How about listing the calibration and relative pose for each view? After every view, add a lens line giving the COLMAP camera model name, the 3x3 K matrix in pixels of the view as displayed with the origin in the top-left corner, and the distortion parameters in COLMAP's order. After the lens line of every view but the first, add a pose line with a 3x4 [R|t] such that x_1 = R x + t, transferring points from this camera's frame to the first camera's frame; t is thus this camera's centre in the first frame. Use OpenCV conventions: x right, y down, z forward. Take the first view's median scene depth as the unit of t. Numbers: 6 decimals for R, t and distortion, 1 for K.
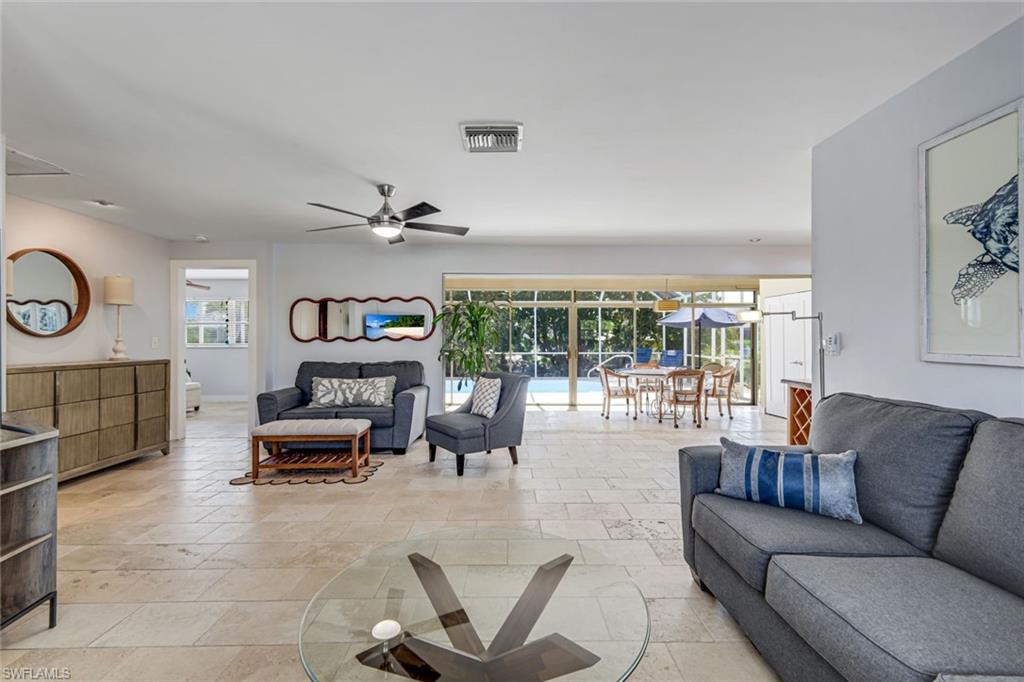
lens RADIAL K [[464.8, 0, 518.9], [0, 464.8, 335.8], [0, 0, 1]] dist [0.002930, 0.000111]
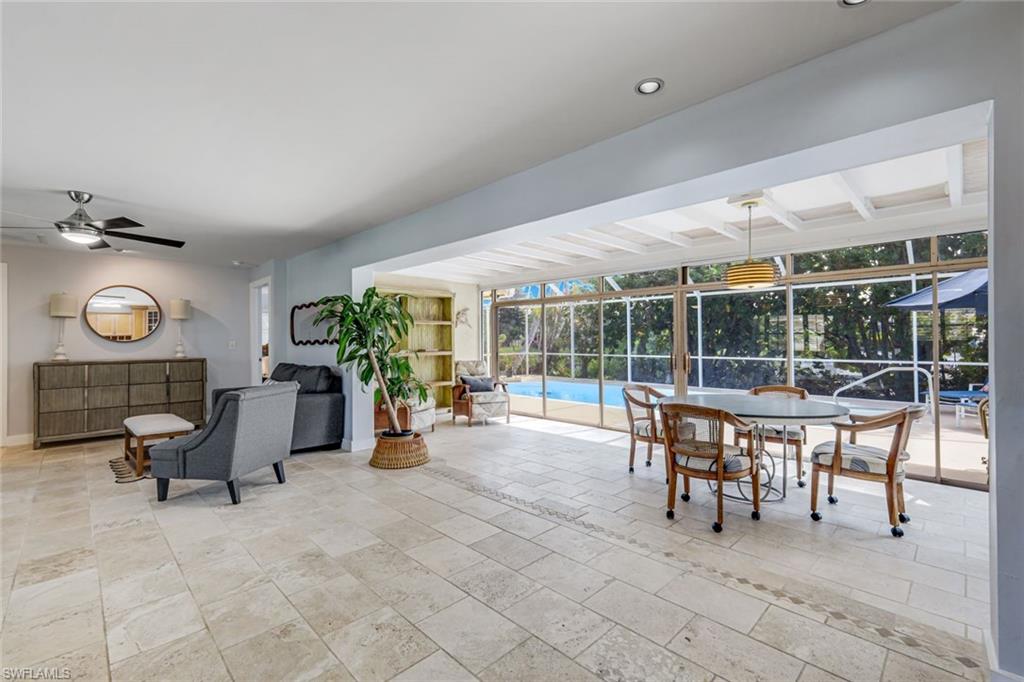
lens RADIAL K [[447.0, 0, 510.4], [0, 447.0, 335.4], [0, 0, 1]] dist [0.011398, 0.000155]
pose [[0.686917, -0.010857, -0.726655, 0.865573], [0.010761, 0.999931, -0.004767, 0.000790], [0.726656, -0.004545, 0.686986, 0.818616]]
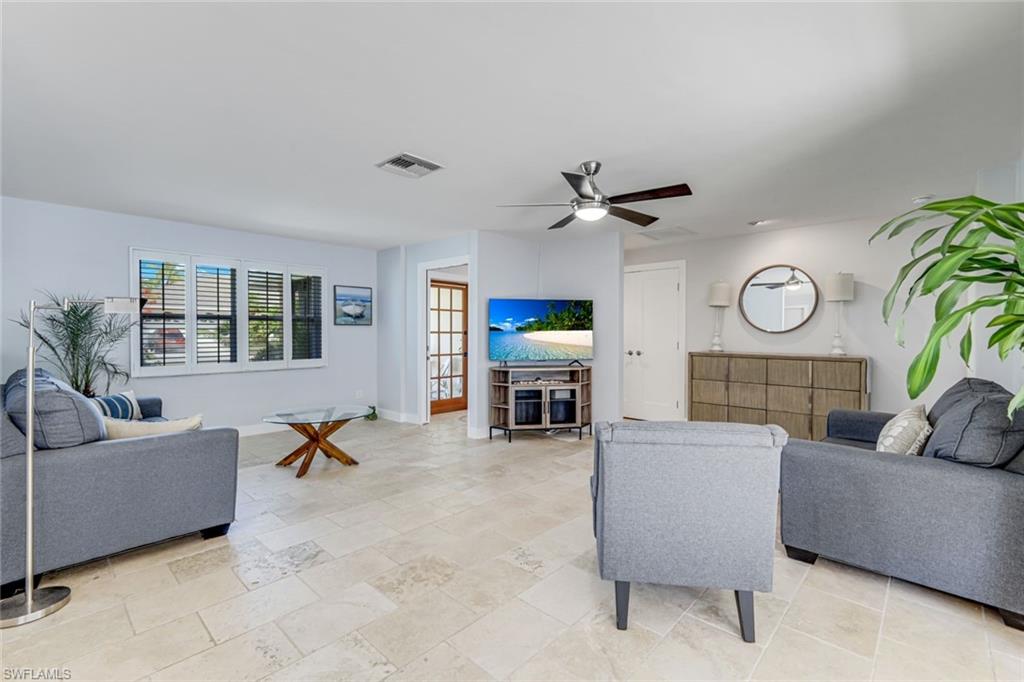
lens RADIAL K [[452.5, 0, 513.1], [0, 452.5, 333.1], [0, 0, 1]] dist [0.005883, 0.000802]
pose [[-0.696241, 0.001270, -0.717807, 0.365641], [0.004523, 0.999986, -0.002618, 0.003188], [0.717794, -0.005069, -0.696237, 1.227427]]
